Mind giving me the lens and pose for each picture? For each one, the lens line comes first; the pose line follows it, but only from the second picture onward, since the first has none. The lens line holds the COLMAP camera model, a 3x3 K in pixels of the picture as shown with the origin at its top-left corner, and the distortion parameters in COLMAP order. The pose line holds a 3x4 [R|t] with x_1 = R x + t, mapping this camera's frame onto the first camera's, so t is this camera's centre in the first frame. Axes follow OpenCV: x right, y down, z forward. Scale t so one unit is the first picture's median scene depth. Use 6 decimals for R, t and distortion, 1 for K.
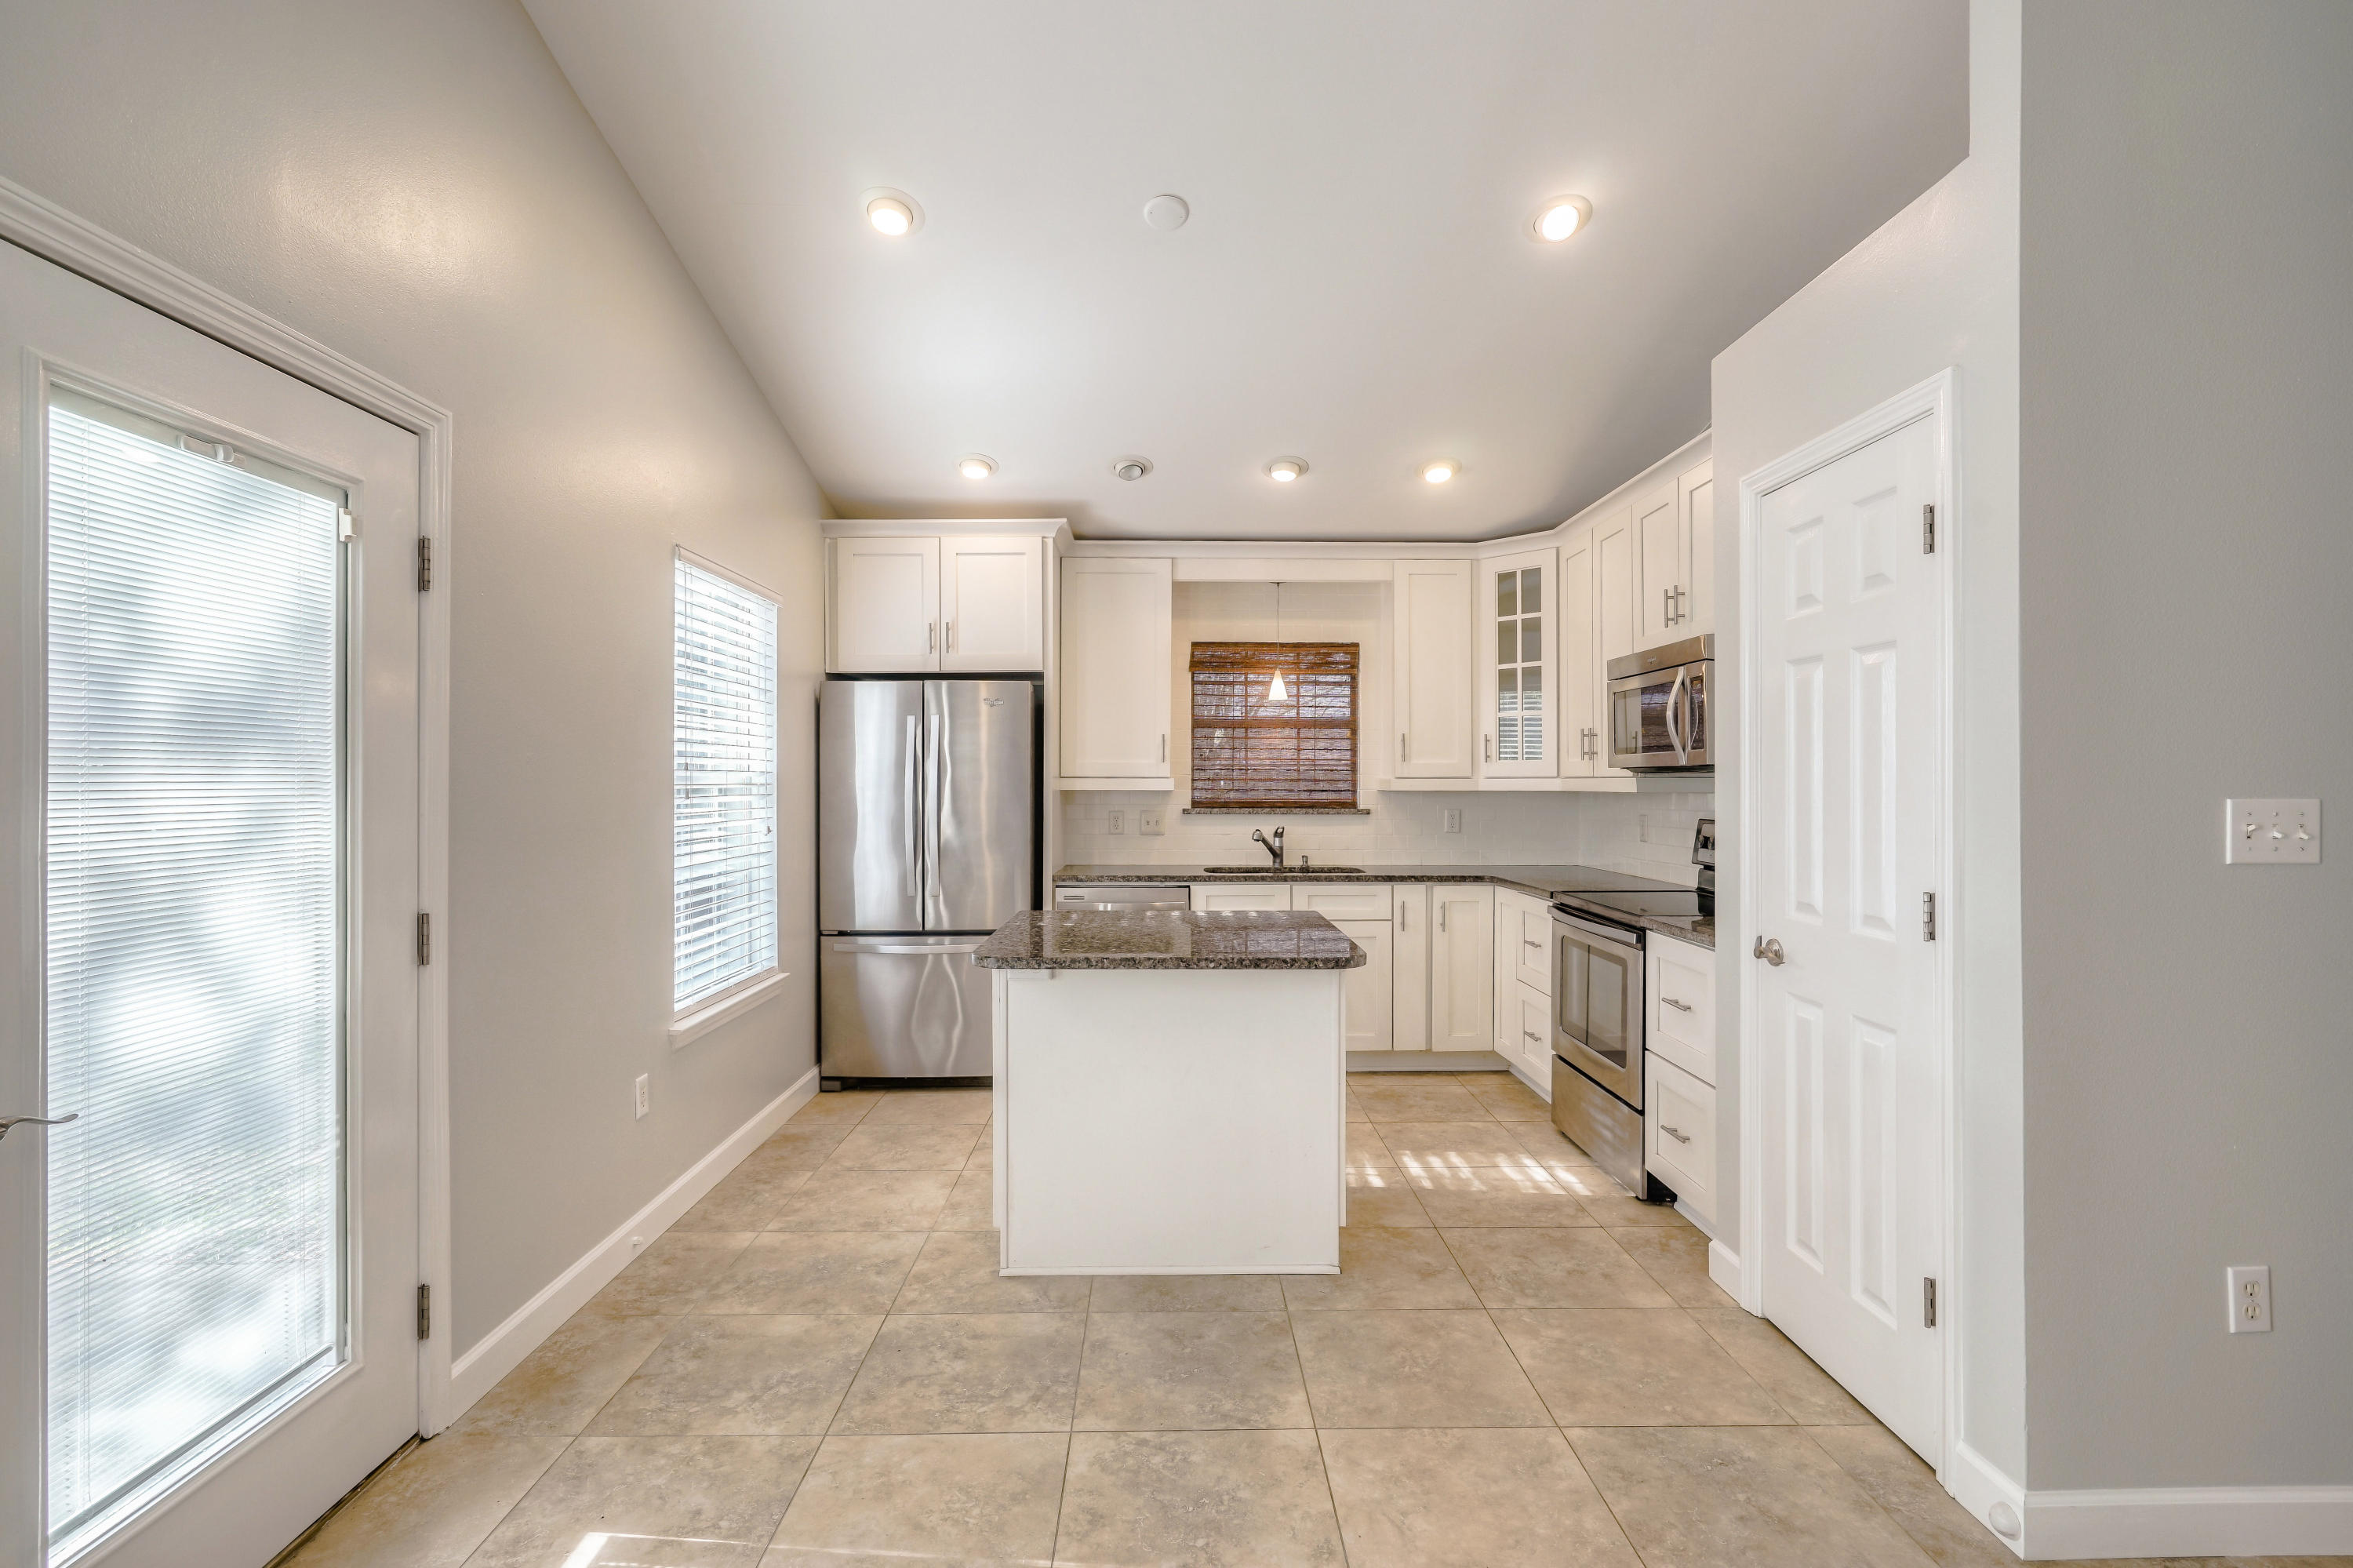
lens RADIAL K [[1072.6, 0, 1177.8], [0, 1072.6, 781.6], [0, 0, 1]] dist [-0.007139, 0.001228]
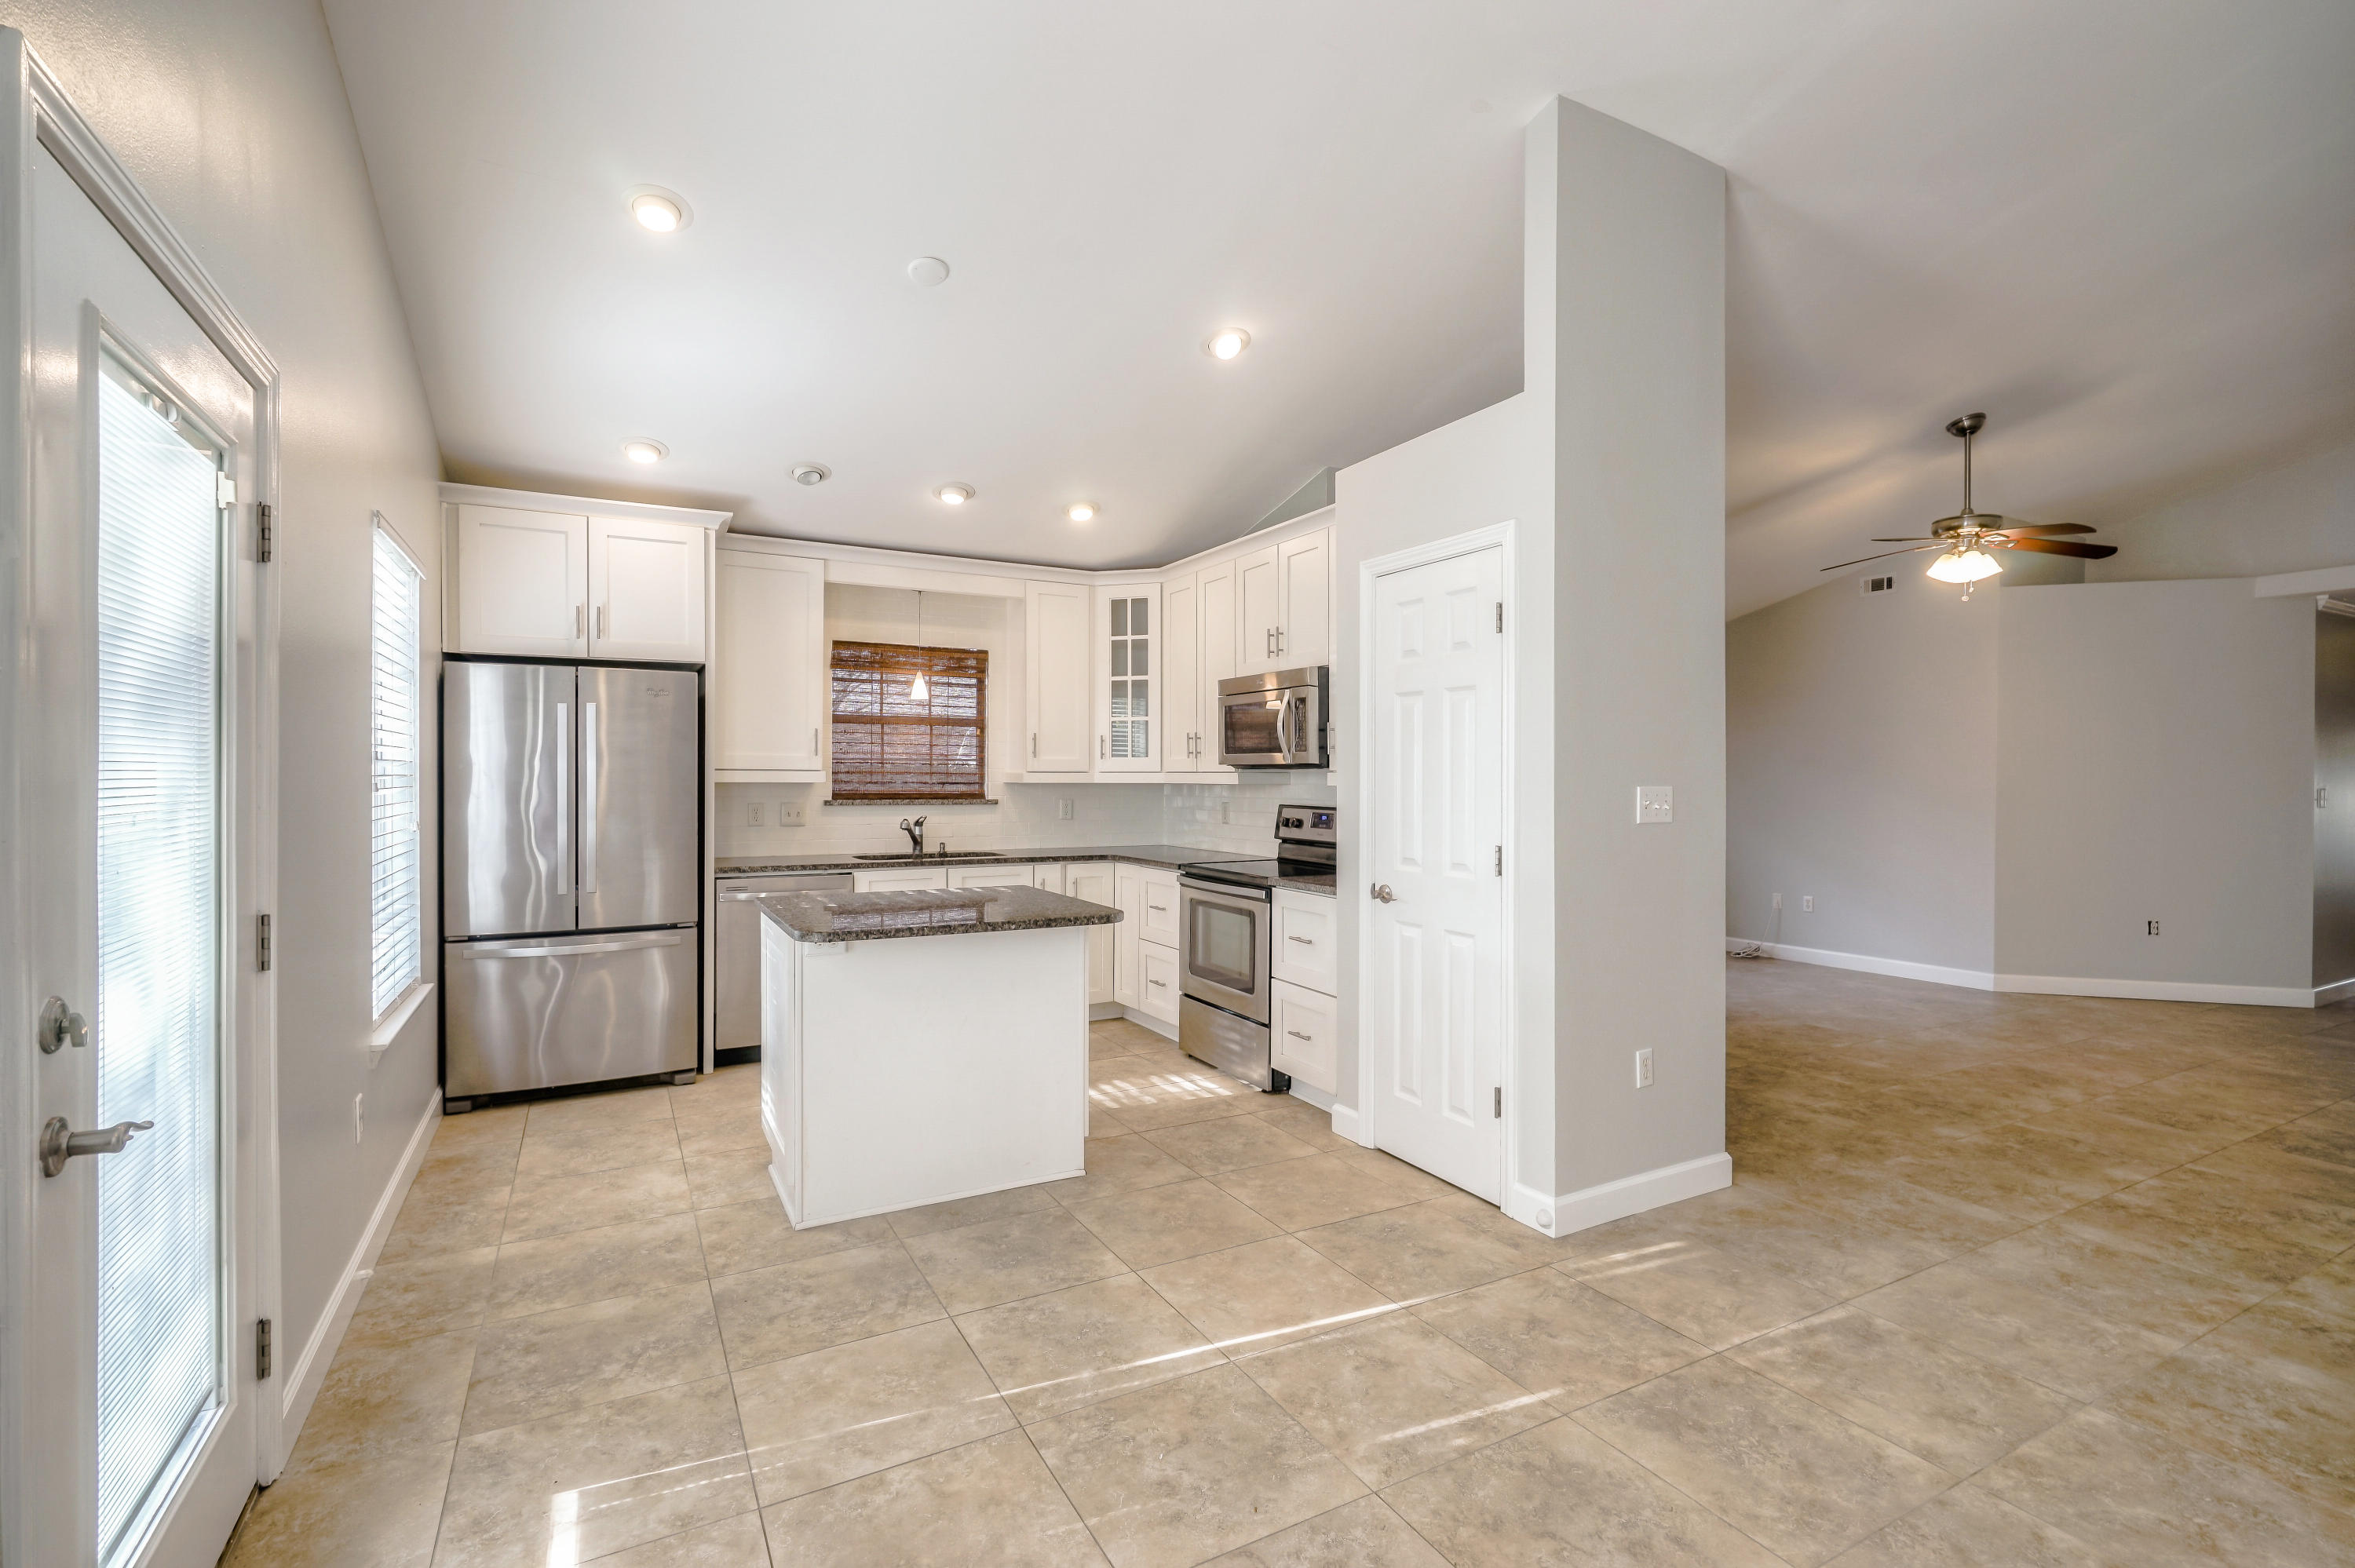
lens RADIAL K [[1057.6, 0, 1180.4], [0, 1057.6, 779.0], [0, 0, 1]] dist [-0.011246, 0.004184]
pose [[0.883969, 0.002007, 0.467542, -0.250642], [-0.003656, 0.999990, 0.002619, 0.001015], [-0.467532, -0.004024, 0.883967, -0.094761]]
